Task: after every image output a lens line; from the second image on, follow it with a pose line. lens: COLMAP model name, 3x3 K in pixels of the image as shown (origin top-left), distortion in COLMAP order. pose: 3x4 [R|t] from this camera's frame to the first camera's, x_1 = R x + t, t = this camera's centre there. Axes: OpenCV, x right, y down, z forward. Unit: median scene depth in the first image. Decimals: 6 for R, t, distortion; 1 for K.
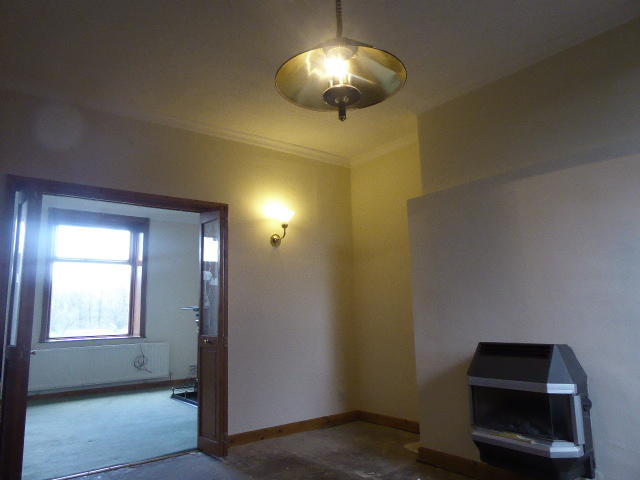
lens RADIAL K [[486.9, 0, 326.3], [0, 486.9, 239.3], [0, 0, 1]] dist [-0.006103, -0.000259]
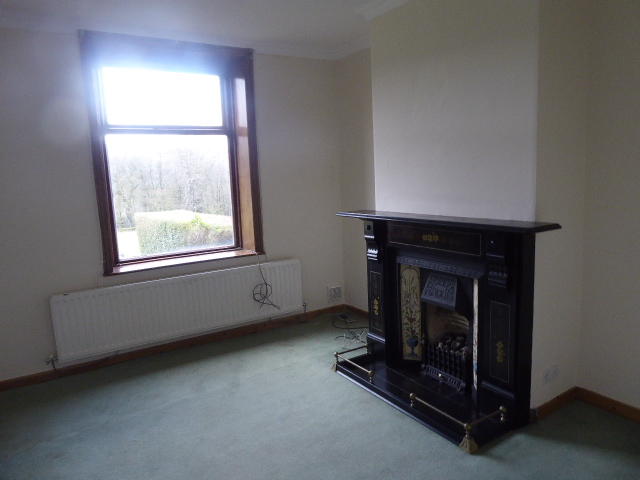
lens RADIAL K [[456.4, 0, 329.5], [0, 456.4, 240.0], [0, 0, 1]] dist [-0.013027, -0.001751]
pose [[0.997149, -0.003926, -0.075352, -0.233609], [0.026448, 0.953475, 0.300309, 0.009869], [0.070667, -0.301446, 0.950861, 0.432139]]
